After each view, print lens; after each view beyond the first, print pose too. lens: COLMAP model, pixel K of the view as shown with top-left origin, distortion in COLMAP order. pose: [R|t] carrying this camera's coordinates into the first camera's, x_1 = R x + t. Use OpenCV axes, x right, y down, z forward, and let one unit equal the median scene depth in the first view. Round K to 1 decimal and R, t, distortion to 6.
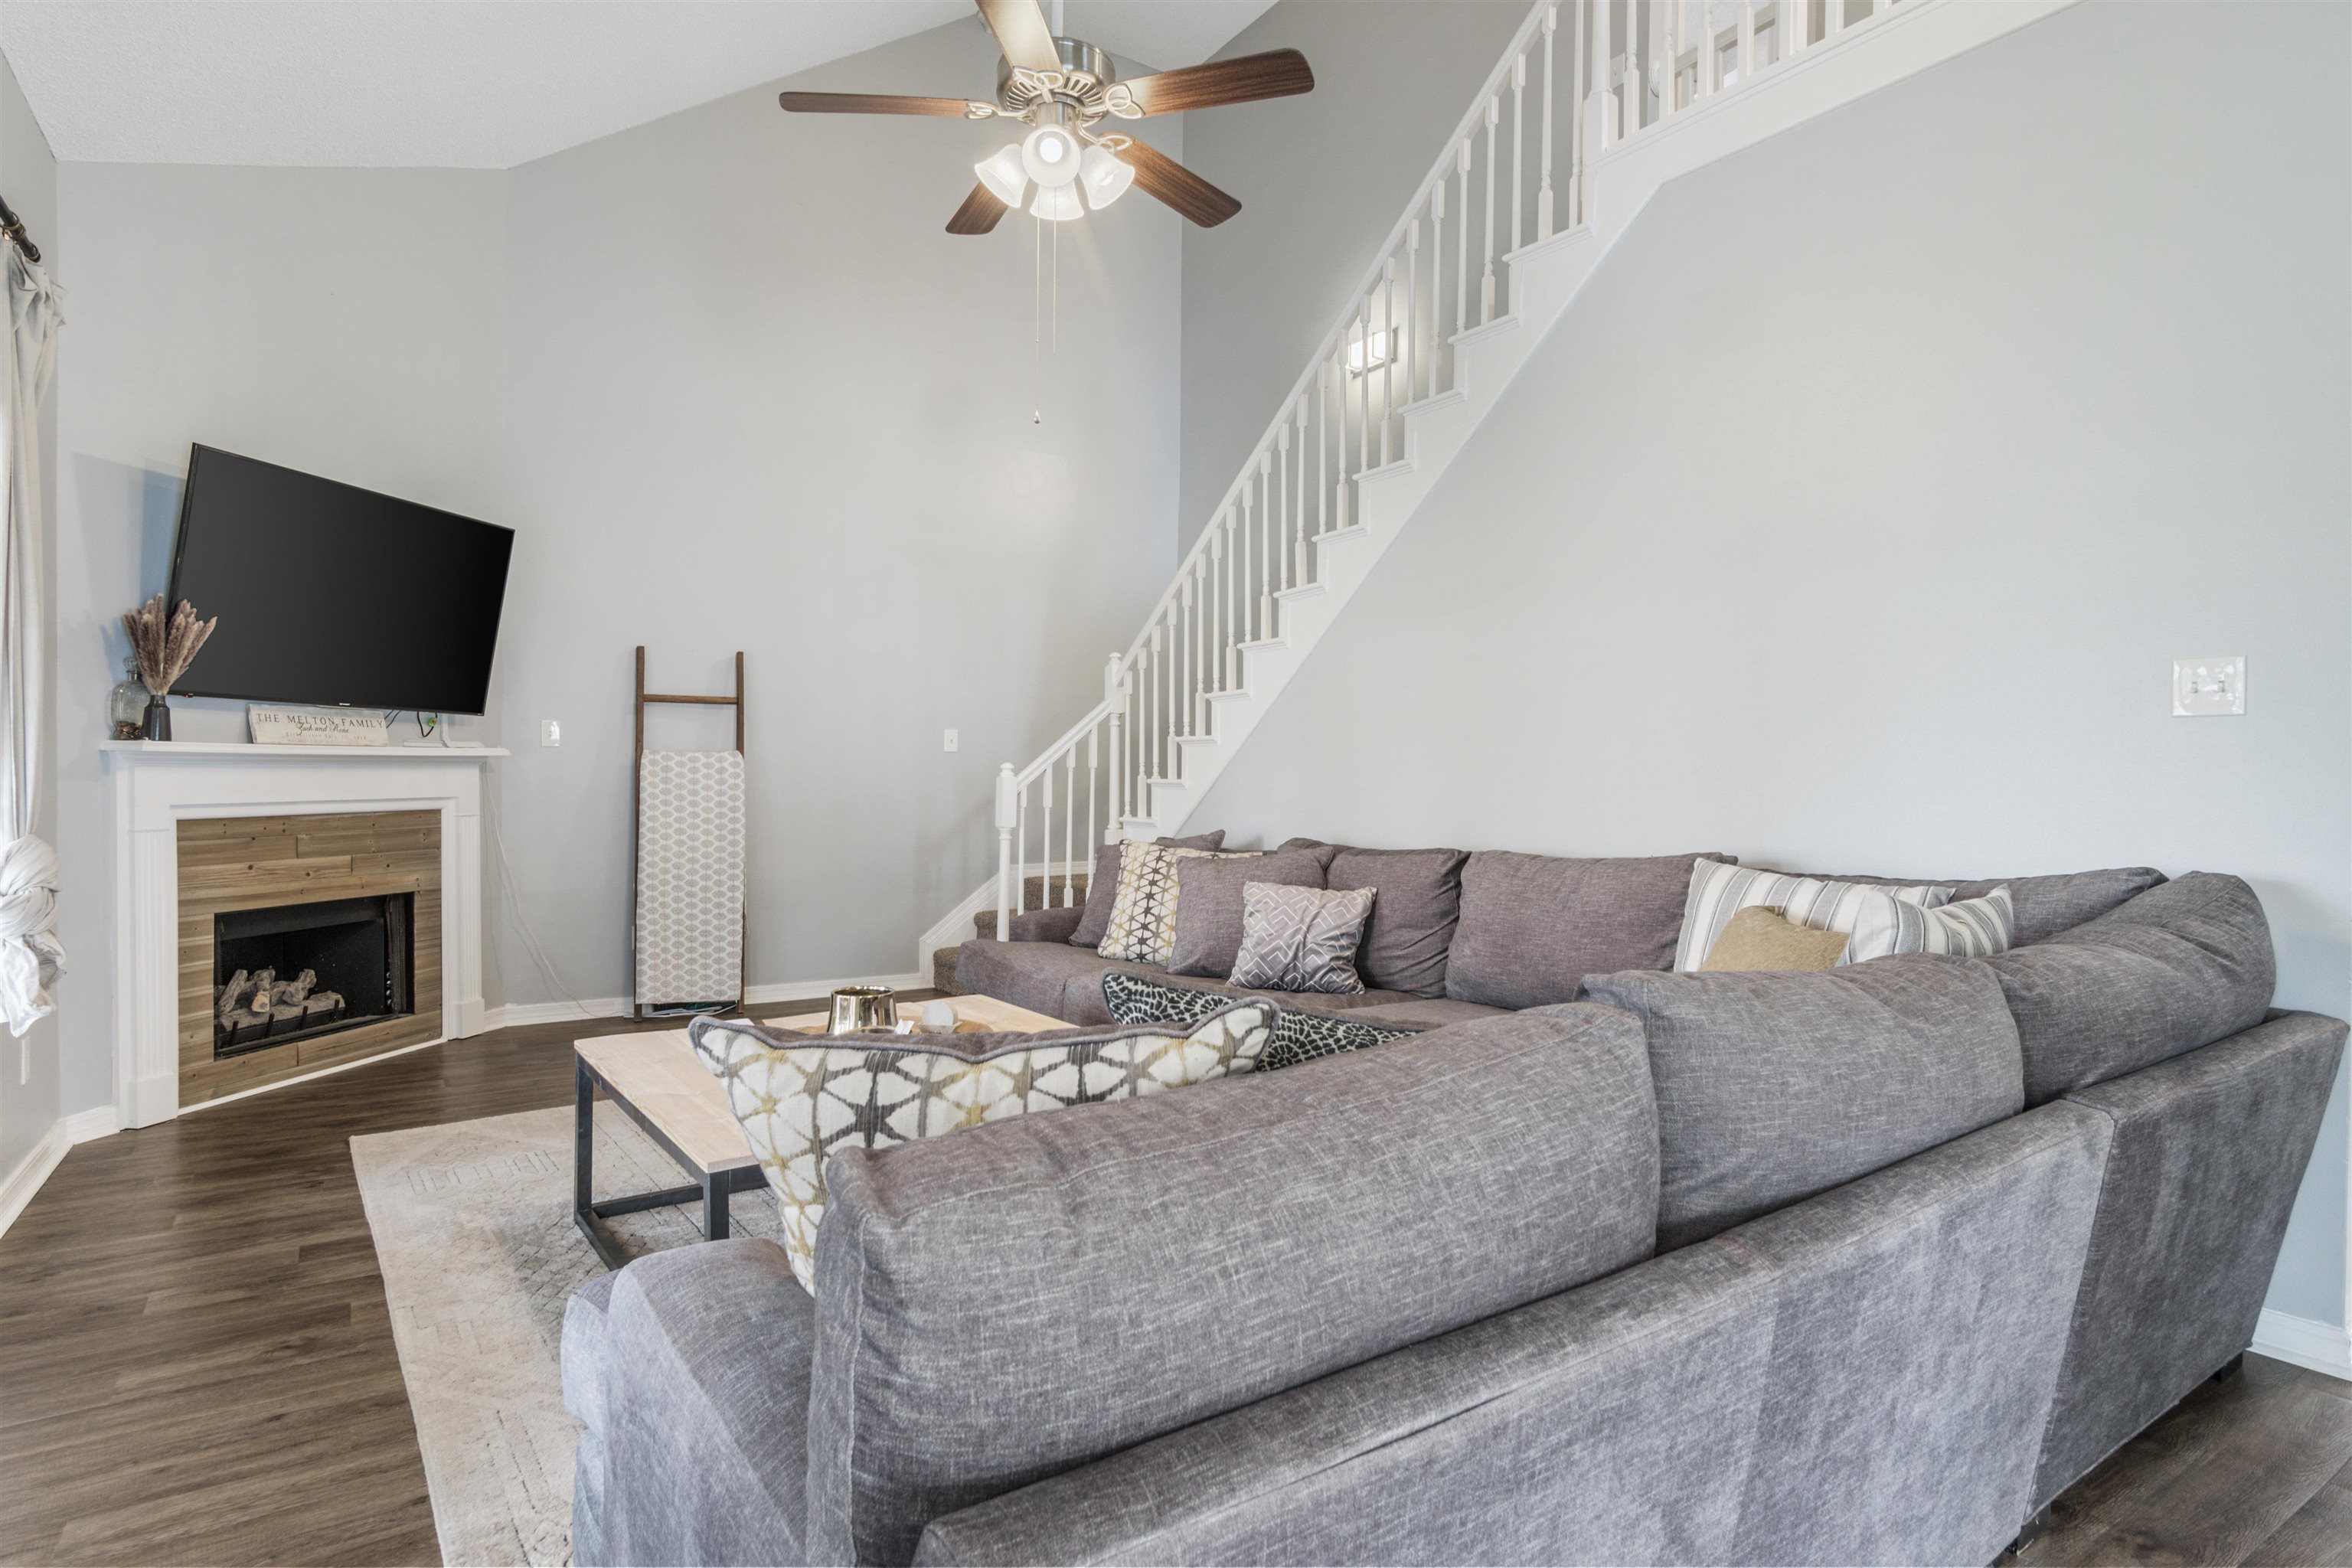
lens RADIAL K [[1237.6, 0, 1193.7], [0, 1237.6, 790.4], [0, 0, 1]] dist [-0.018284, 0.002845]
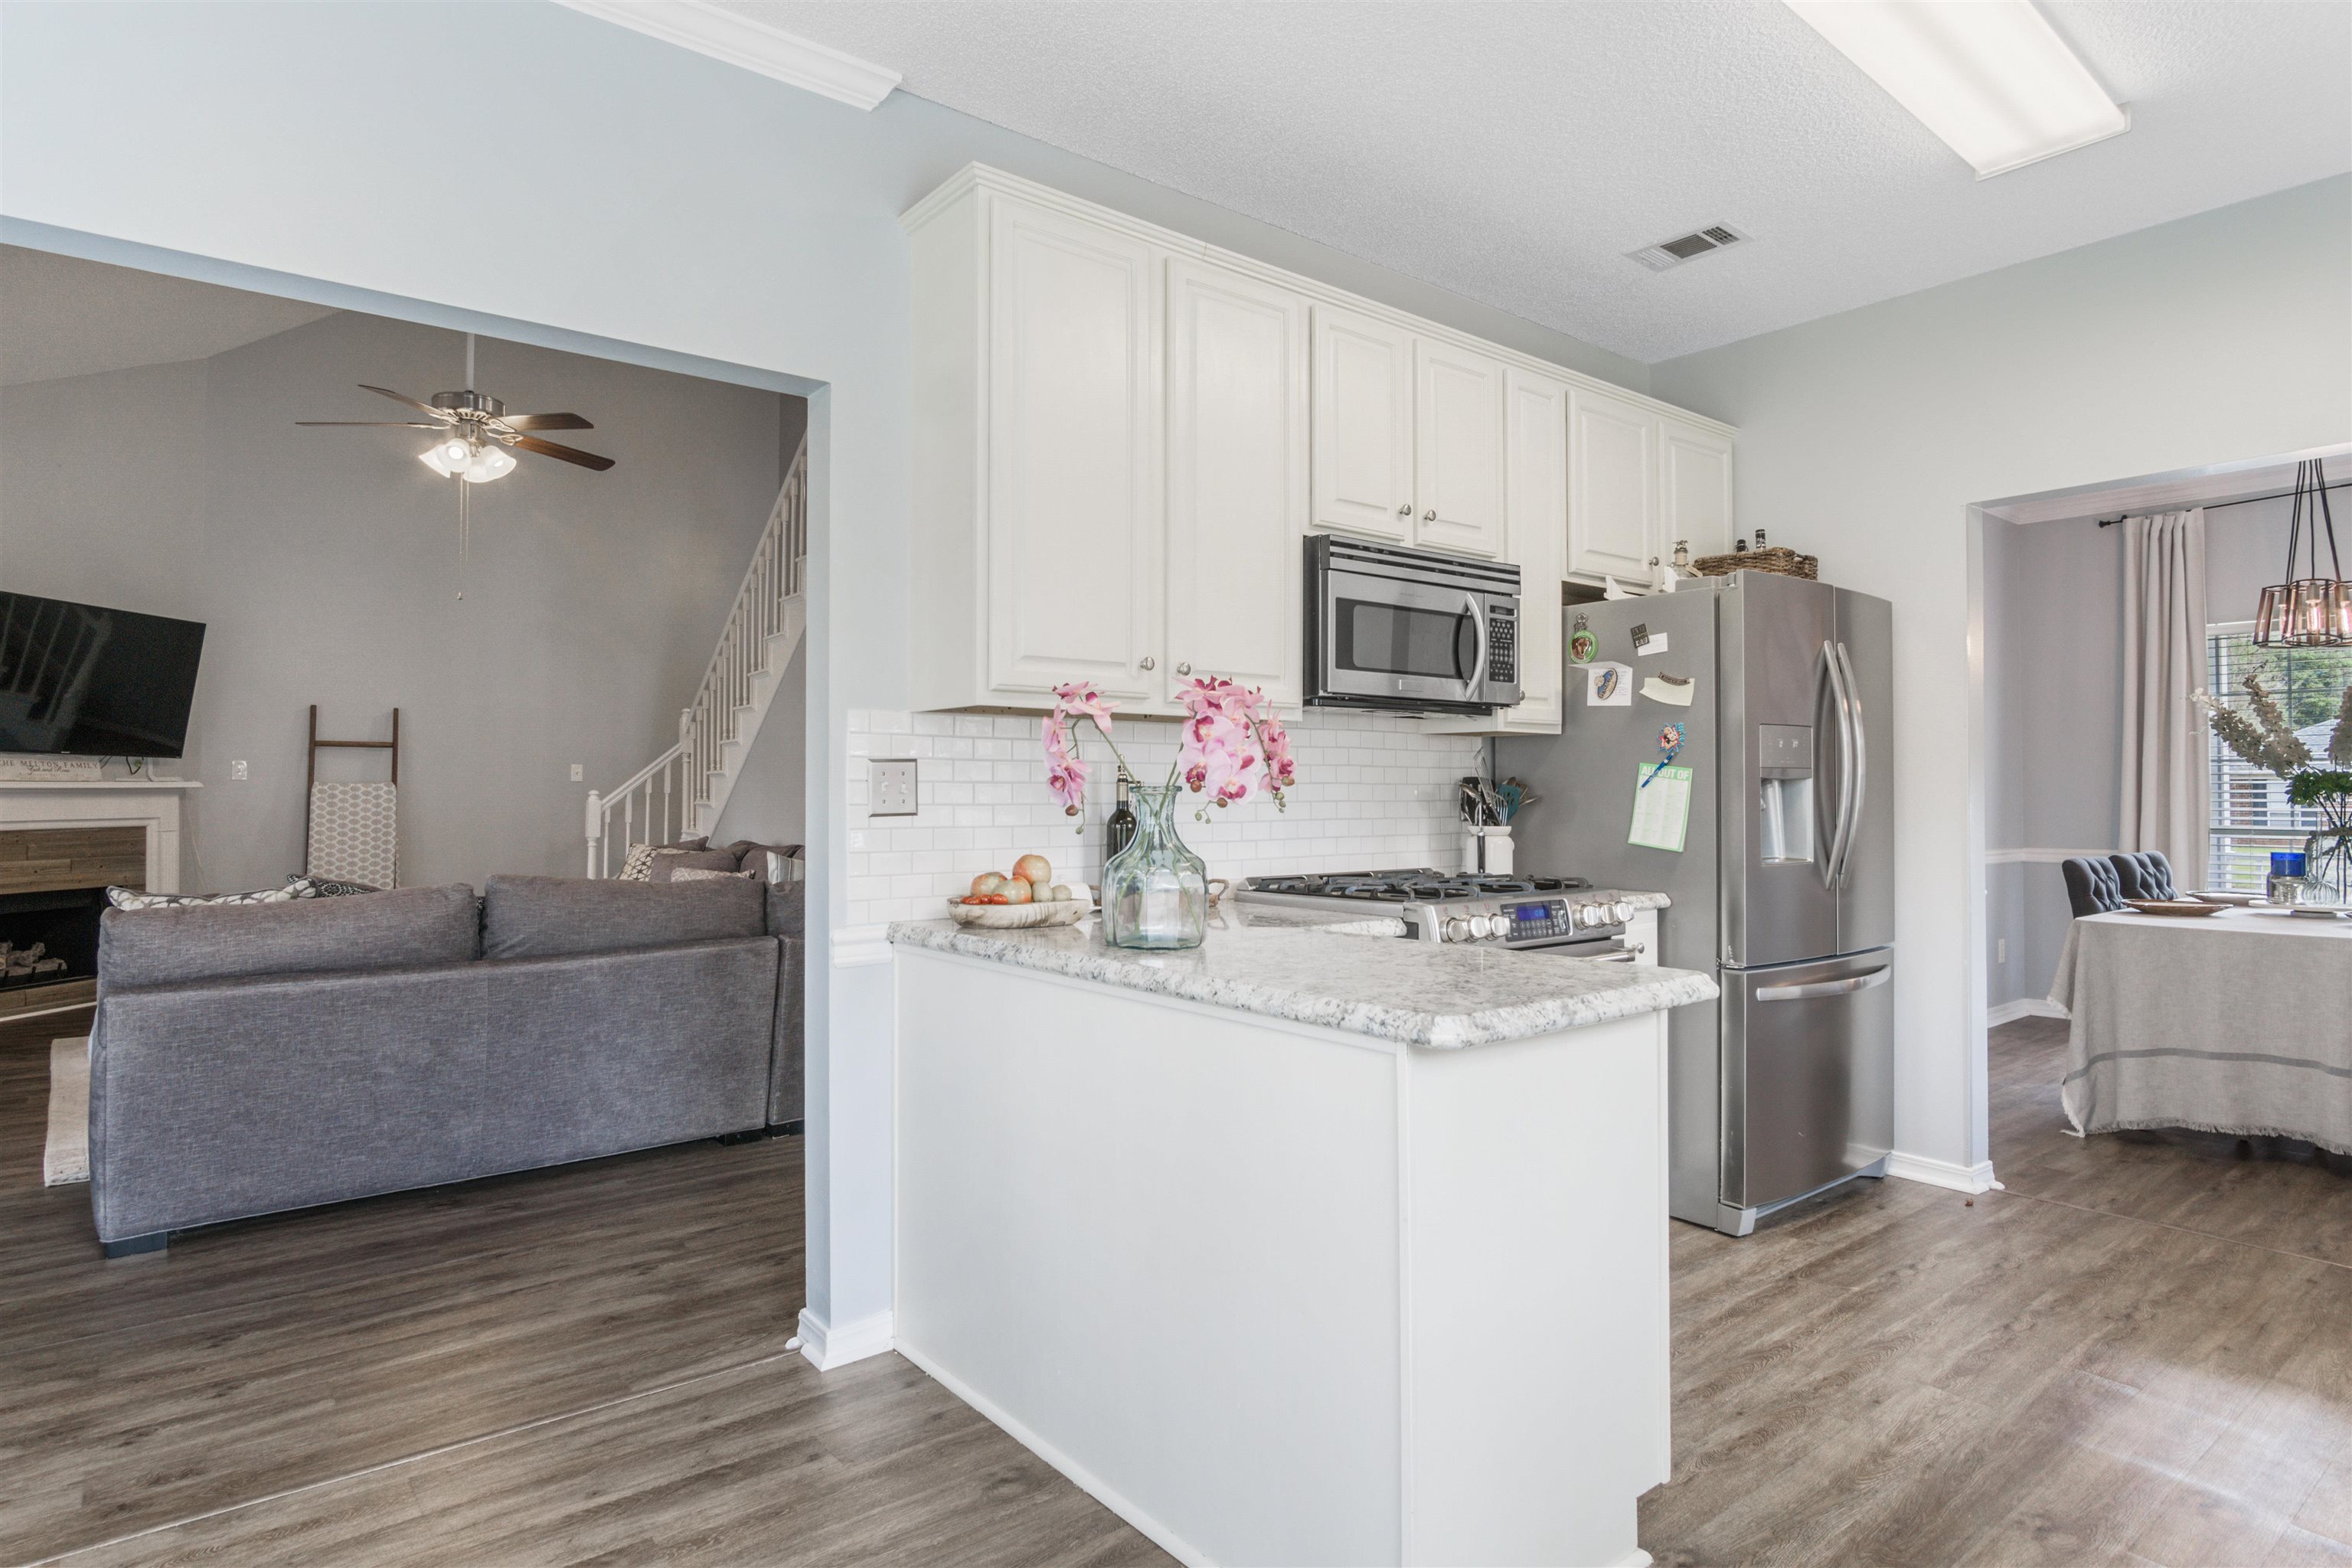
lens RADIAL K [[1237.6, 0, 1174.1], [0, 1237.6, 776.5], [0, 0, 1]] dist [-0.018284, 0.002845]
pose [[0.995722, -0.004363, 0.092301, 0.403793], [0.006728, 0.999657, -0.025330, 0.001730], [-0.092158, 0.025842, 0.995409, -0.467048]]
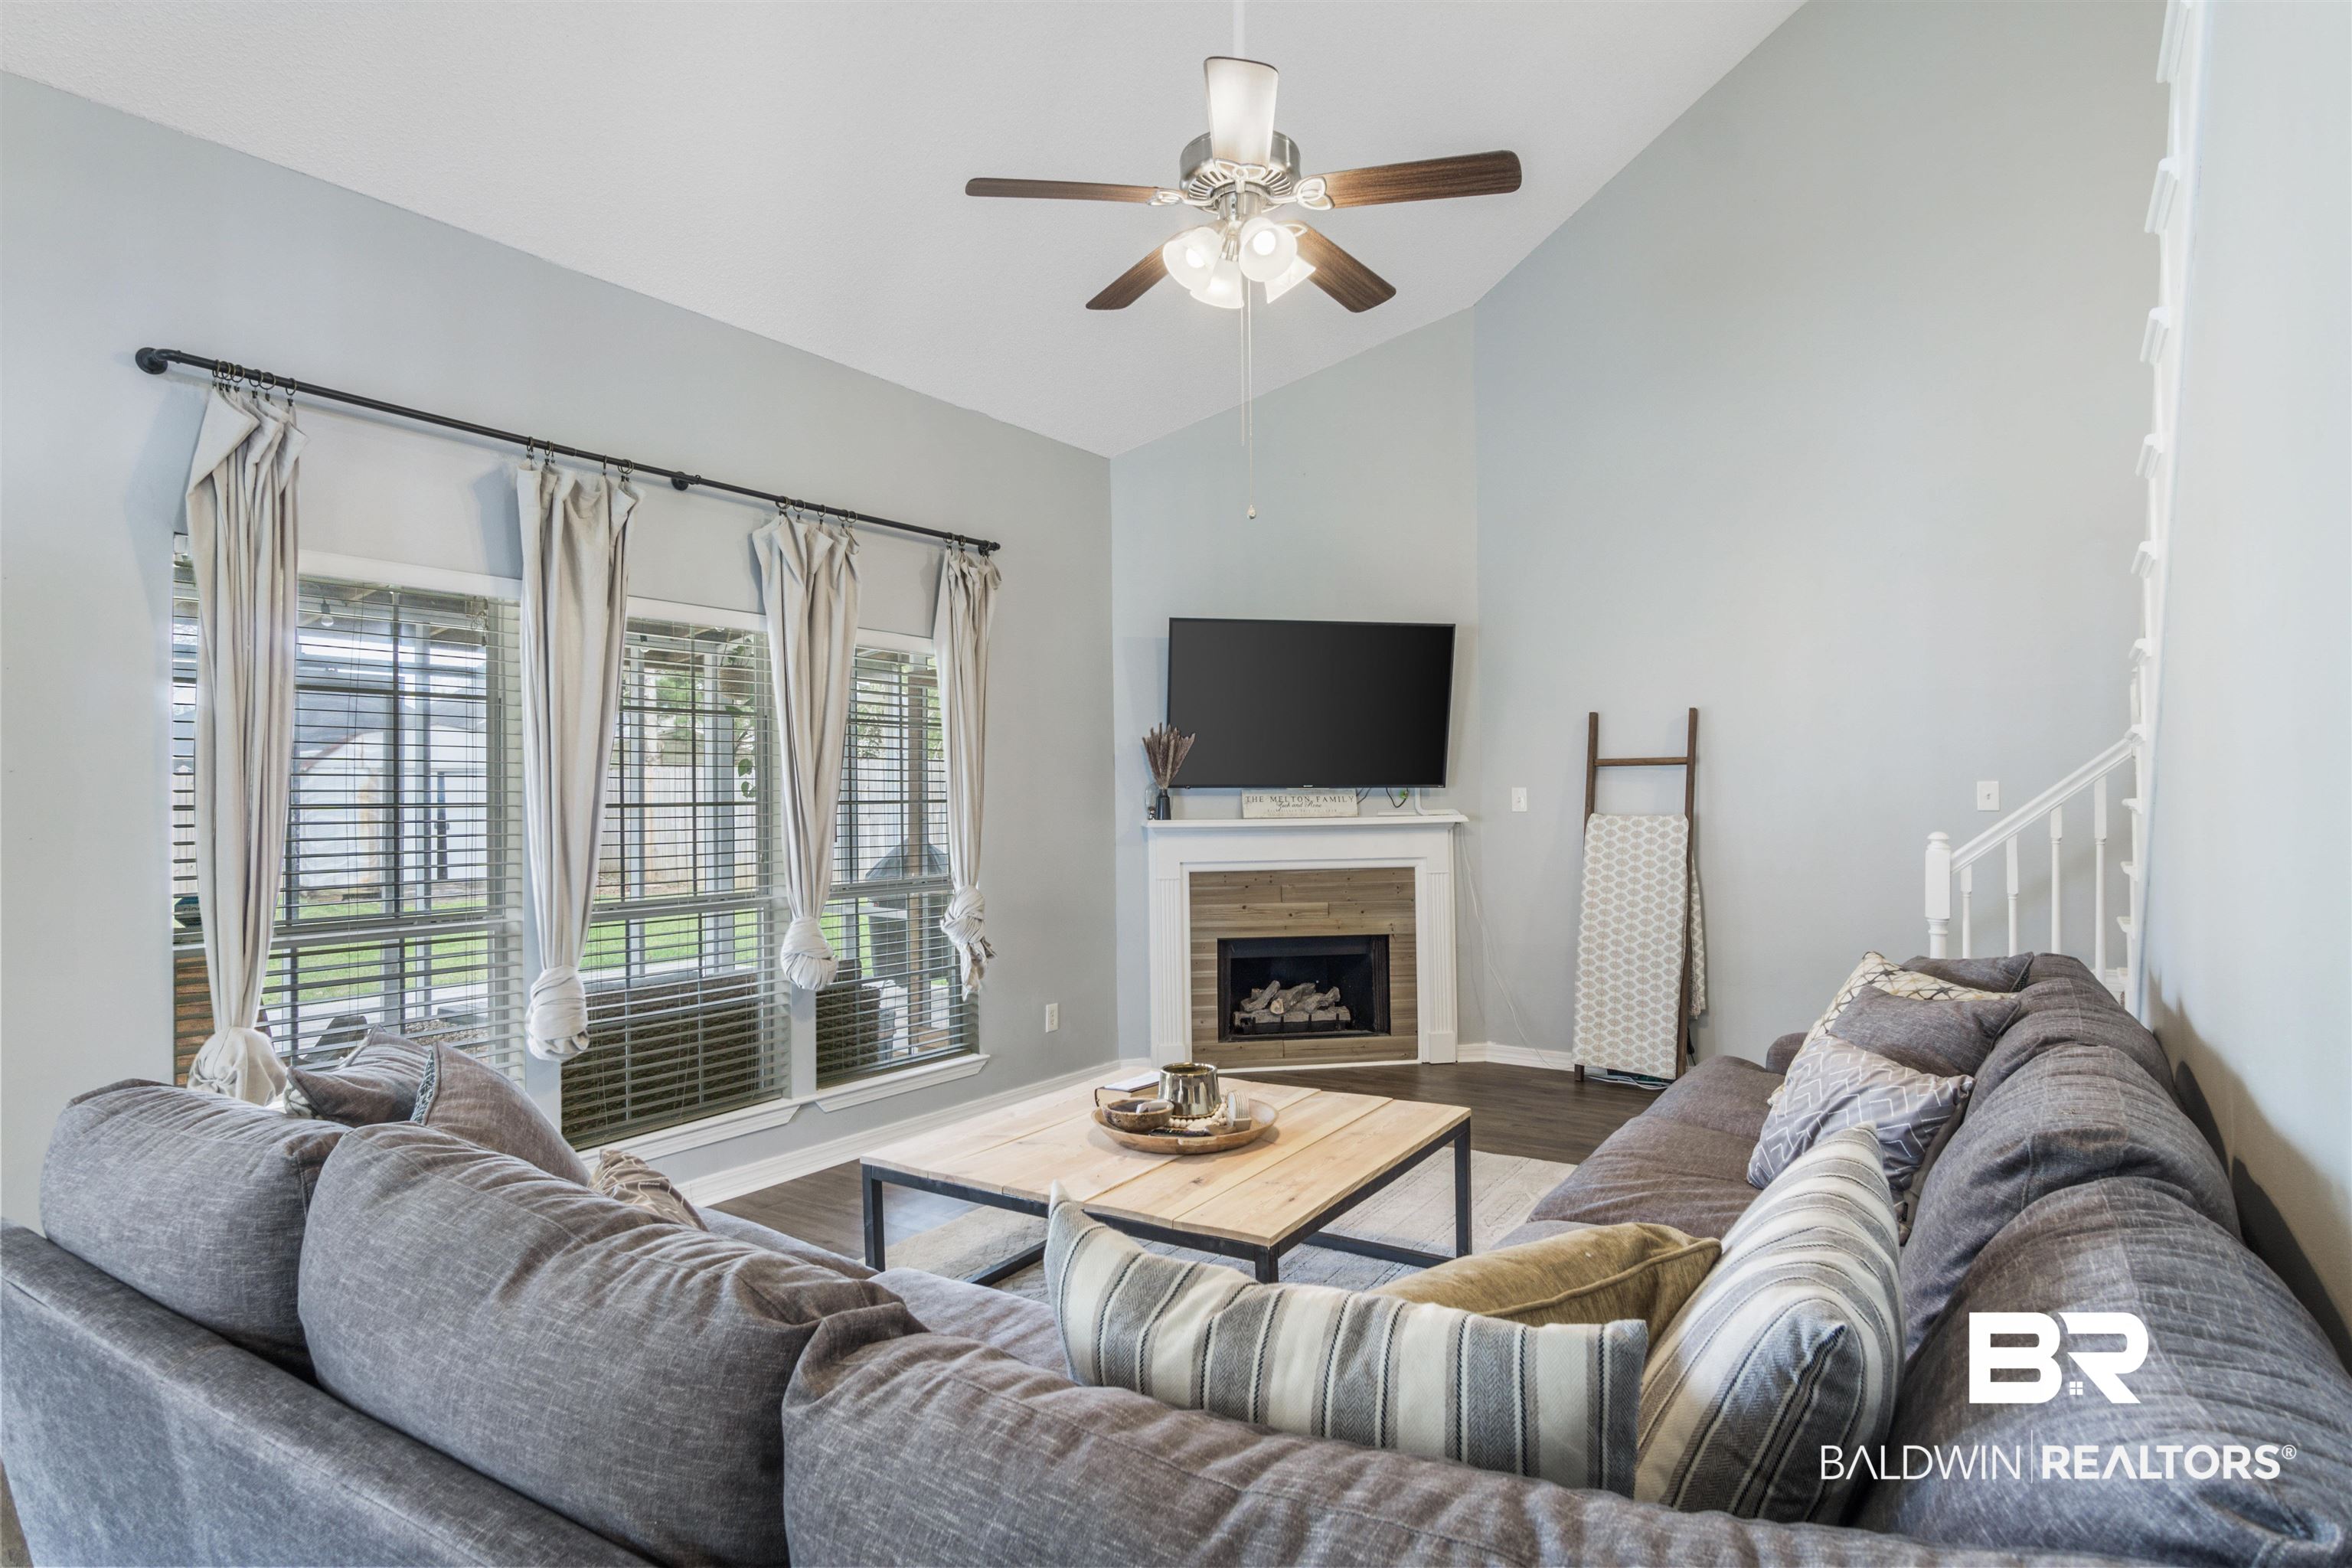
lens RADIAL K [[1237.6, 0, 1163.2], [0, 1237.6, 794.9], [0, 0, 1]] dist [-0.018284, 0.002845]
pose [[0.365580, -0.014669, -0.930664, 0.409156], [-0.004313, 0.999838, -0.017454, -0.032363], [0.930770, 0.010394, 0.365458, 0.326541]]
